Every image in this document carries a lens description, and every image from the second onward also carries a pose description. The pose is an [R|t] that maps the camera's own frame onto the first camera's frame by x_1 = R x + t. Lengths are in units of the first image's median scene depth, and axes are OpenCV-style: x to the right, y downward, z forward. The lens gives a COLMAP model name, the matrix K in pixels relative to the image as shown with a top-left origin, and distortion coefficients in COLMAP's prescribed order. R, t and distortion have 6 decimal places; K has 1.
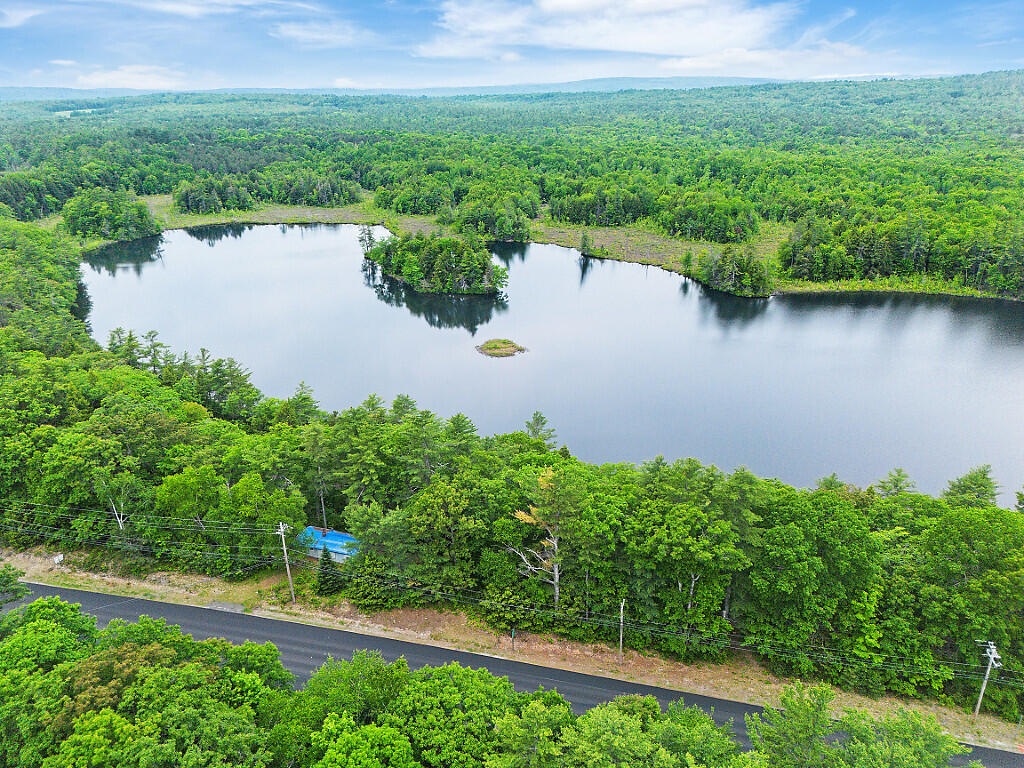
lens RADIAL K [[707.5, 0, 508.5], [0, 707.5, 385.3], [0, 0, 1]] dist [0.090914, -0.101249]
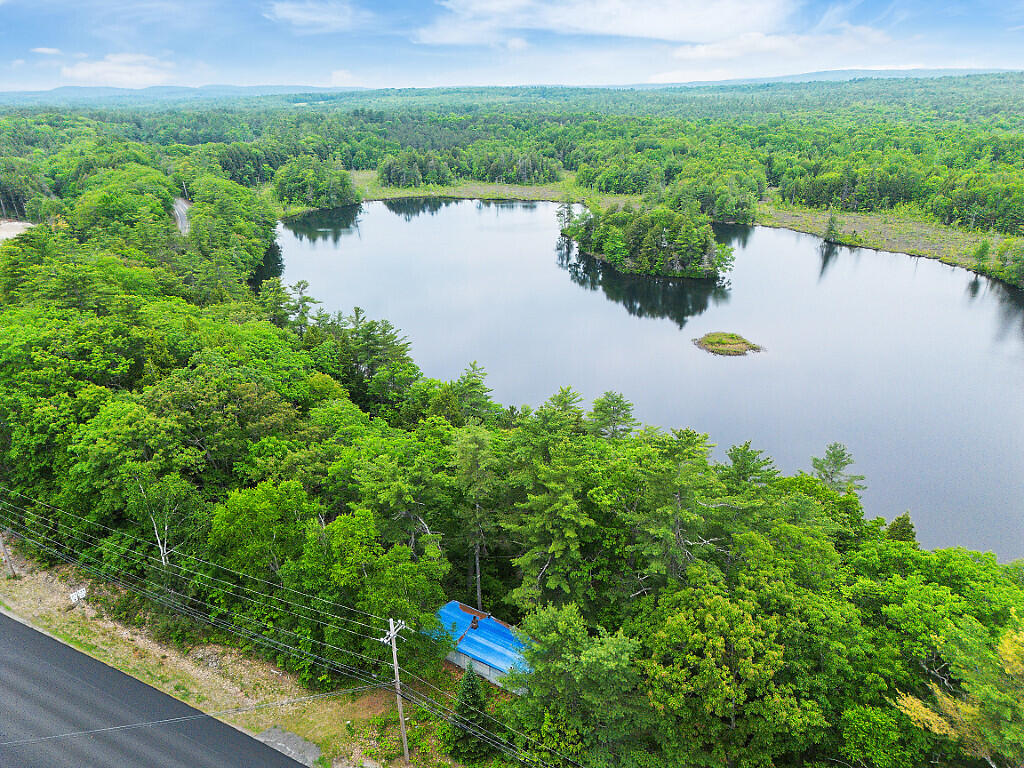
lens RADIAL K [[707.5, 0, 508.5], [0, 707.5, 385.3], [0, 0, 1]] dist [0.090914, -0.101249]
pose [[0.965055, 0.097546, -0.243215, -0.034409], [-0.096785, 0.995191, 0.015105, 0.002430], [0.243519, 0.008963, 0.969855, 0.139021]]
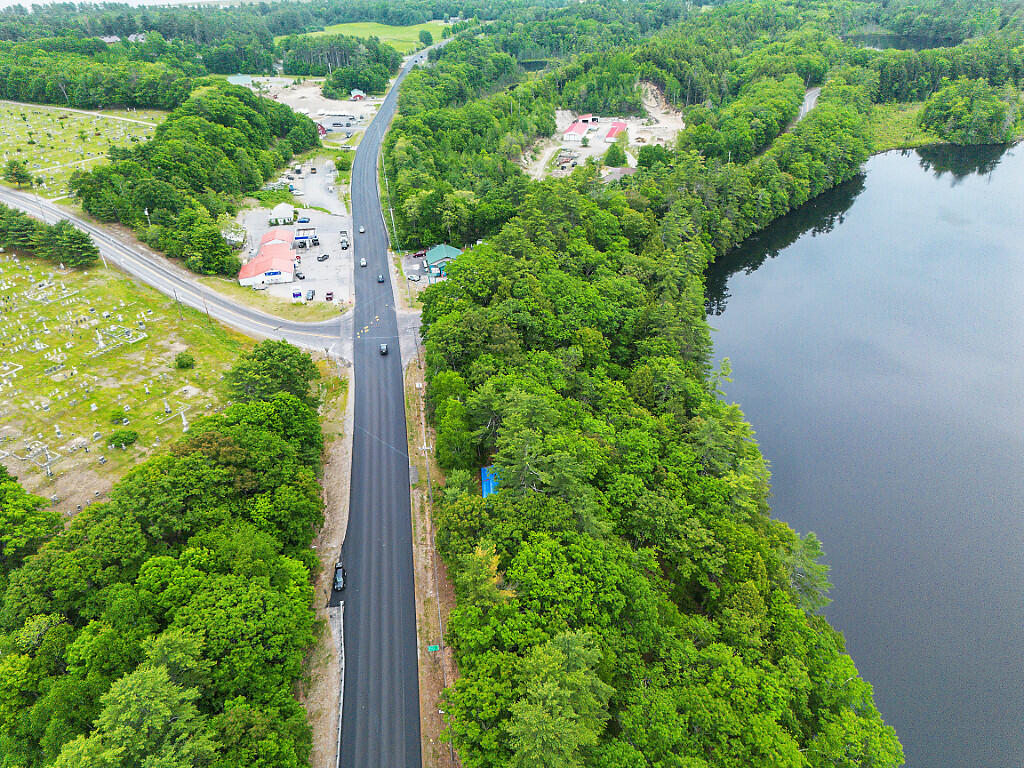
lens RADIAL K [[707.5, 0, 508.5], [0, 707.5, 385.3], [0, 0, 1]] dist [0.090914, -0.101249]
pose [[0.361659, 0.482974, -0.797458, 0.175394], [-0.335428, 0.865485, 0.372053, -0.105396], [0.869880, 0.132934, 0.475013, 0.134895]]
